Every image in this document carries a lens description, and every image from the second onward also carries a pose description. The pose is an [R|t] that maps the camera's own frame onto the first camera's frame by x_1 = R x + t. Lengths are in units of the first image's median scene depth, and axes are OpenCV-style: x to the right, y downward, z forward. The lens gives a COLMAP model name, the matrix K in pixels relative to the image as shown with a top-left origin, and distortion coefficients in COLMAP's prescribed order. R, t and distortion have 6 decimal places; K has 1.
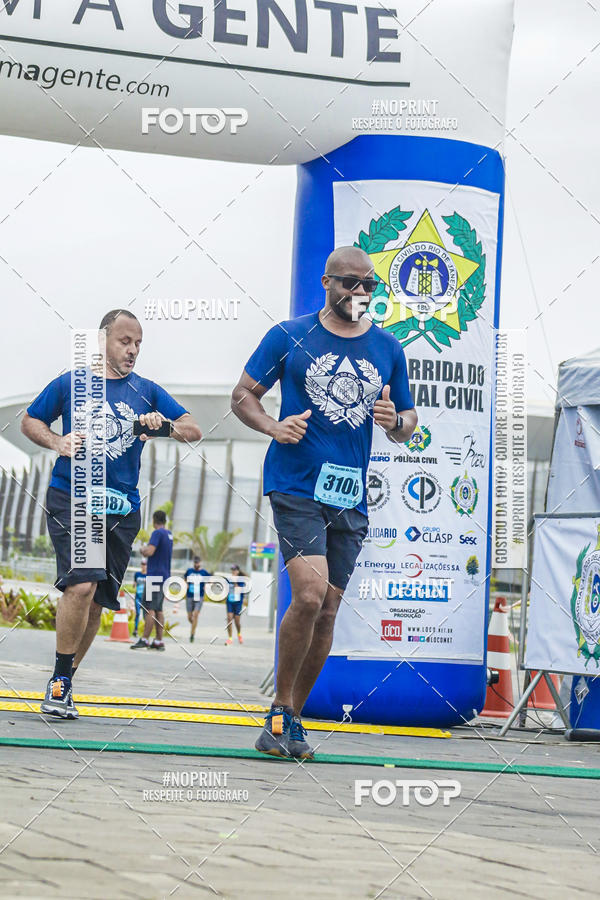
lens RADIAL K [[4968.7, 0, 295.6], [0, 4968.7, 473.6], [0, 0, 1]] dist [0.792757, -10.454449]
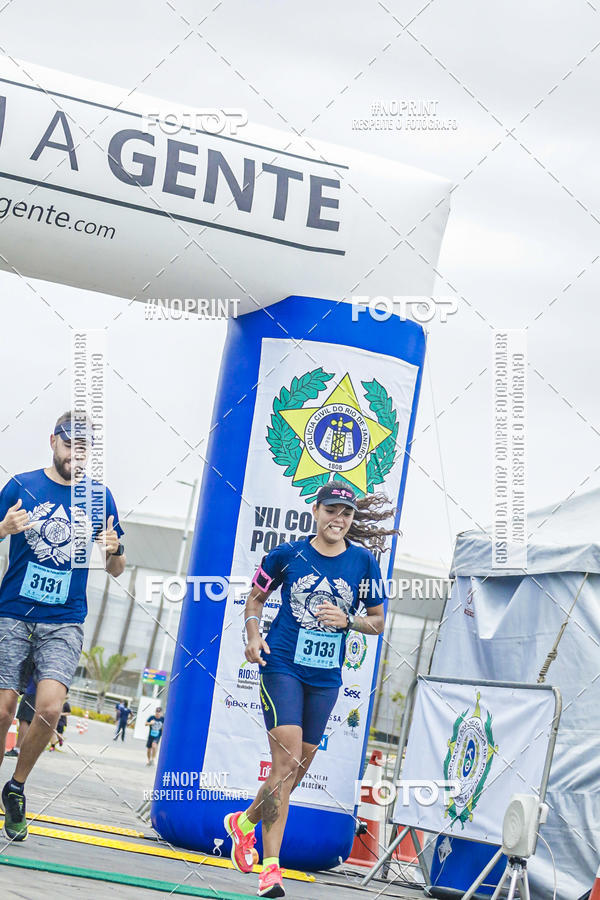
lens RADIAL K [[5793.6, 0, 260.7], [0, 5793.6, 422.3], [0, 0, 1]] dist [1.085473, 0.807330]
pose [[0.993695, 0.111780, 0.008745, -0.001219], [-0.111770, 0.993733, -0.001538, -0.038903], [-0.008862, 0.000551, 0.999961, -0.212725]]
